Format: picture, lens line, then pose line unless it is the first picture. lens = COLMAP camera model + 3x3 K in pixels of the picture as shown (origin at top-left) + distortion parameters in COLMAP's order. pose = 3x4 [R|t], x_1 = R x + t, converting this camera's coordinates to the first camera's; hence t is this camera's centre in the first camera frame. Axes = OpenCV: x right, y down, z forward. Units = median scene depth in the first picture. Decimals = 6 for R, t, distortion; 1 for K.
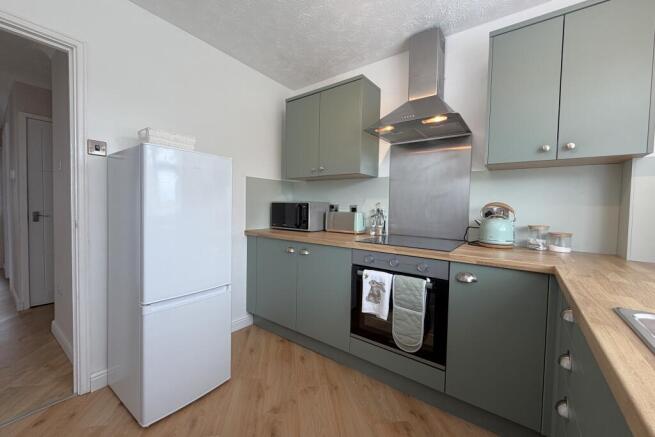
lens RADIAL K [[261.3, 0, 329.3], [0, 261.3, 216.9], [0, 0, 1]] dist [0.001489, -0.000019]
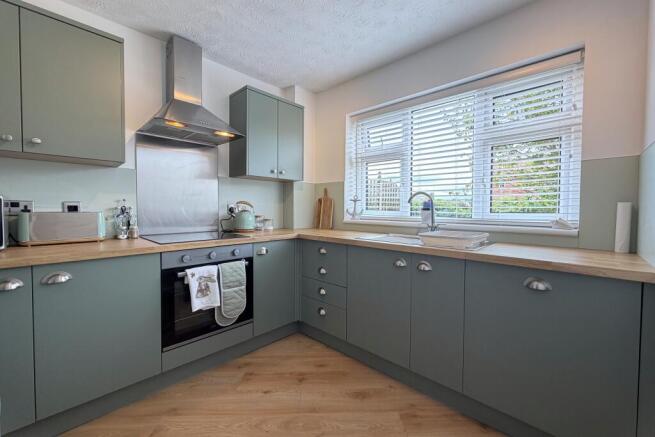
lens RADIAL K [[261.3, 0, 328.7], [0, 261.3, 216.6], [0, 0, 1]] dist [0.001489, -0.000019]
pose [[0.129535, -0.055197, 0.990037, -0.774505], [0.035332, 0.998072, 0.051022, -0.027063], [-0.990945, 0.028371, 0.131236, 0.358518]]
